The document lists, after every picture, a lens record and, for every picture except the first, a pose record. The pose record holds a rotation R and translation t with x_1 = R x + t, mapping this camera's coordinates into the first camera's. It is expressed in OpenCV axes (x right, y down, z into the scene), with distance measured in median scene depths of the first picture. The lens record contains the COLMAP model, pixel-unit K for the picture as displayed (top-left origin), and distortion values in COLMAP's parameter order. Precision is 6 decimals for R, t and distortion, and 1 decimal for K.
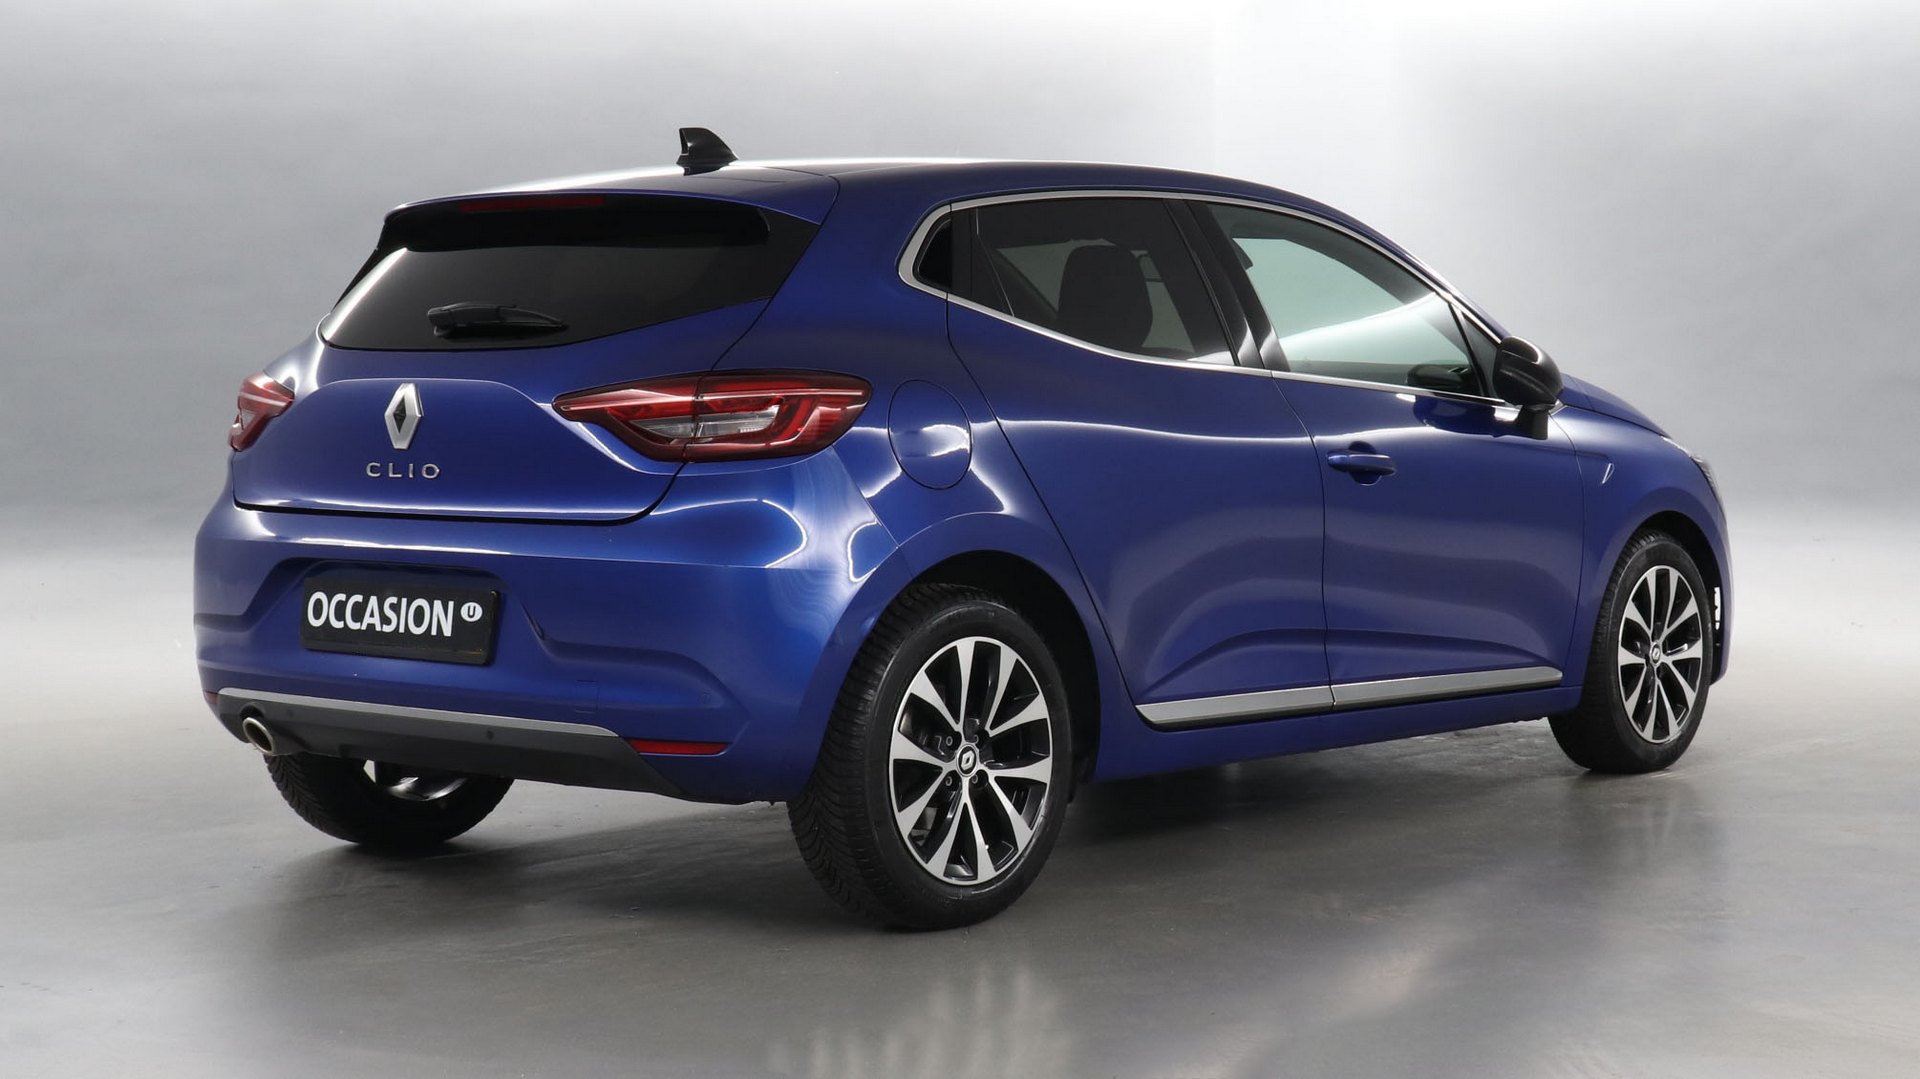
lens RADIAL K [[2914.8, 0, 956.1], [0, 2914.8, 543.9], [0, 0, 1]] dist [-0.067577, 0.000000]
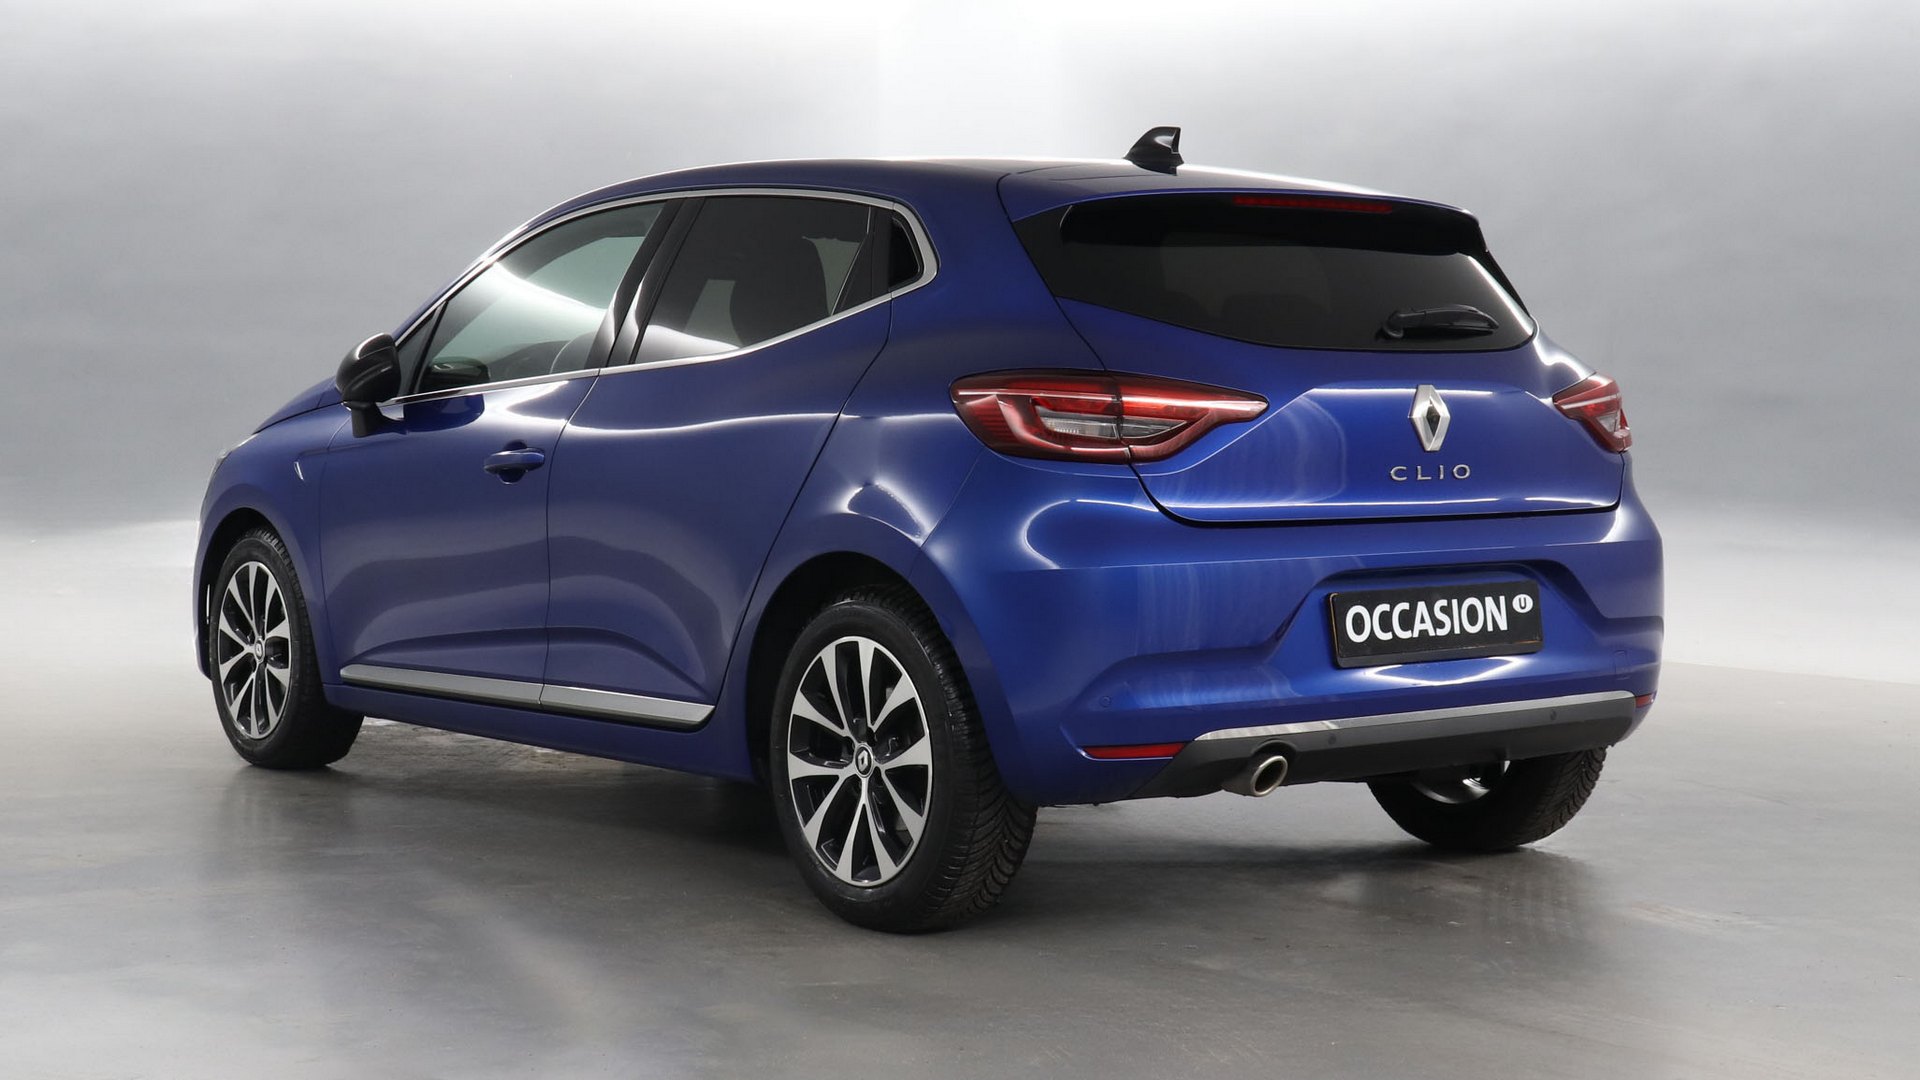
lens RADIAL K [[2914.8, 0, 959.6], [0, 2914.8, 537.8], [0, 0, 1]] dist [-0.067577, 0.000000]
pose [[0.221615, -0.052420, 0.973724, -1.191164], [0.048936, 0.997894, 0.042584, -0.053100], [-0.973906, 0.038213, 0.223713, 0.930990]]
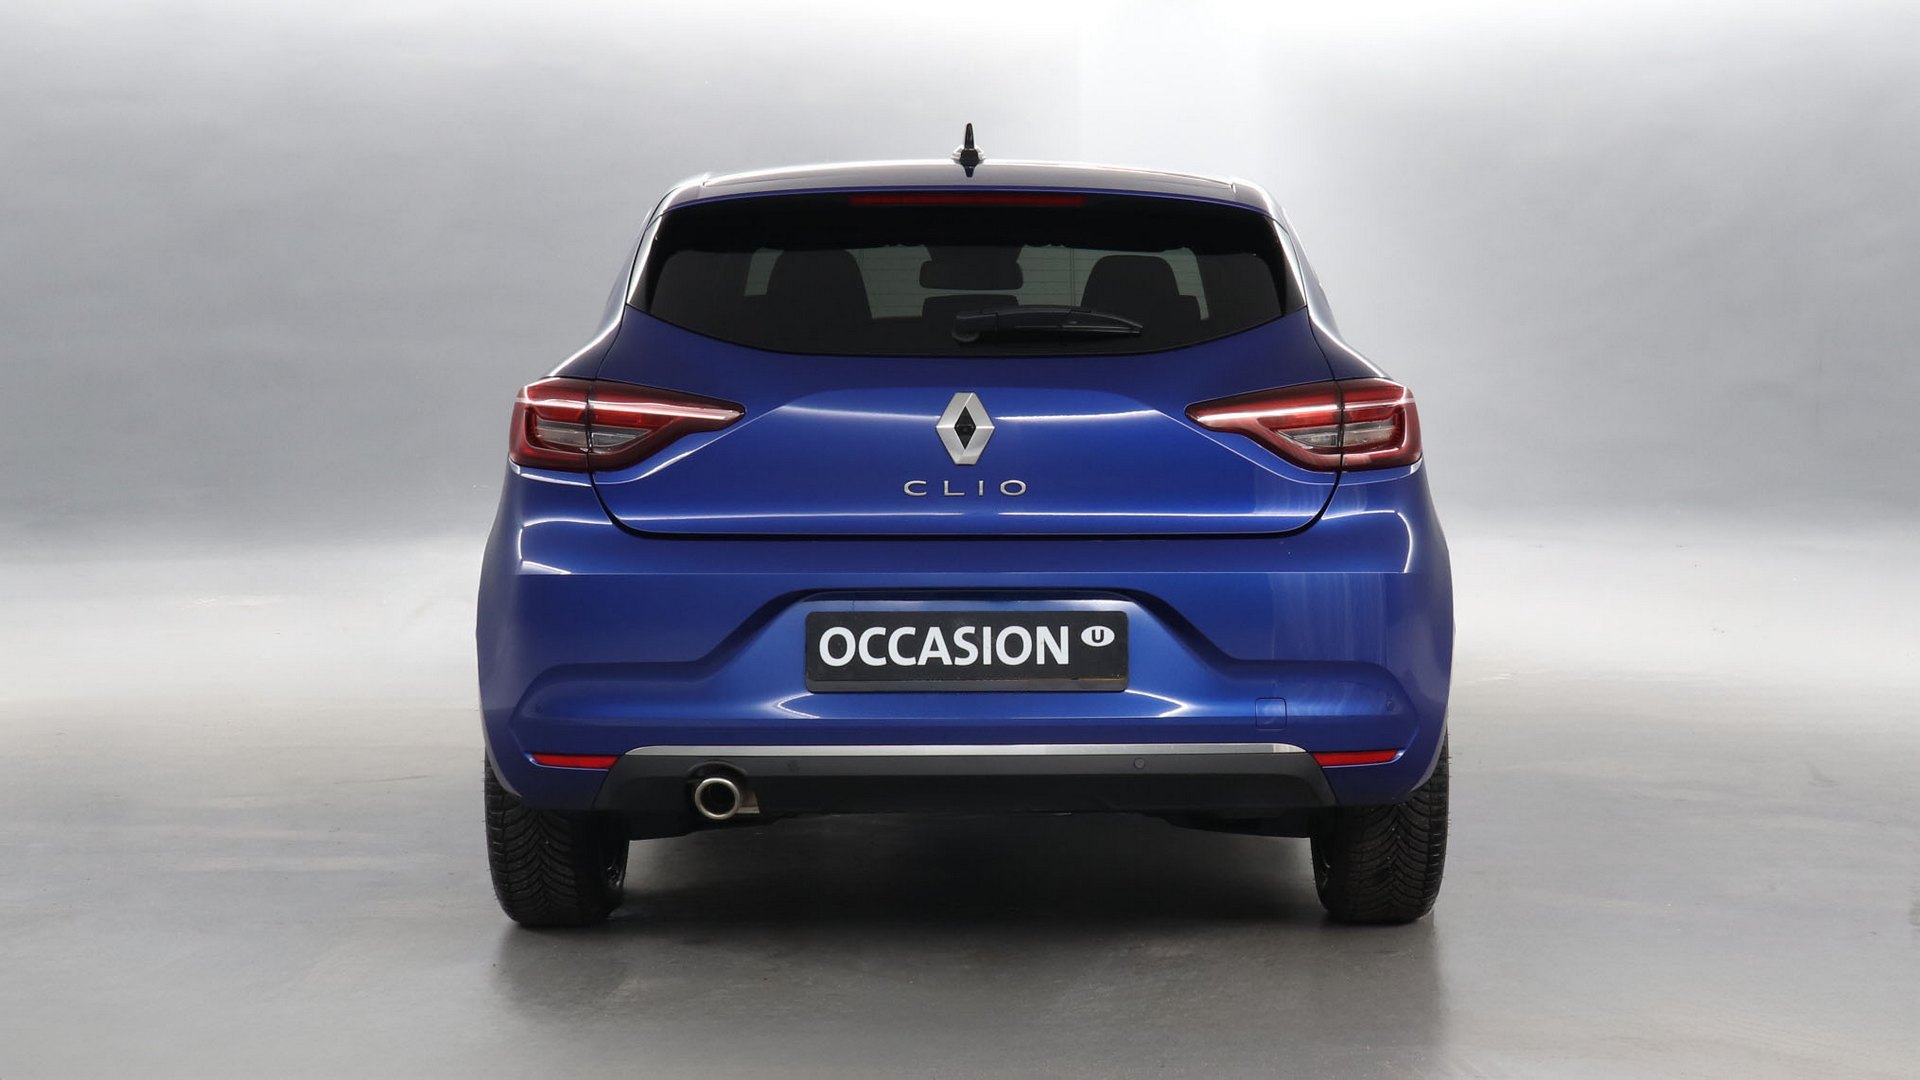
lens RADIAL K [[2914.8, 0, 972.3], [0, 2914.8, 530.2], [0, 0, 1]] dist [-0.067577, 0.000000]
pose [[0.756804, -0.036064, 0.652646, -0.783345], [0.034279, 0.999293, 0.015468, -0.025900], [-0.652742, 0.010666, 0.757505, 0.303620]]
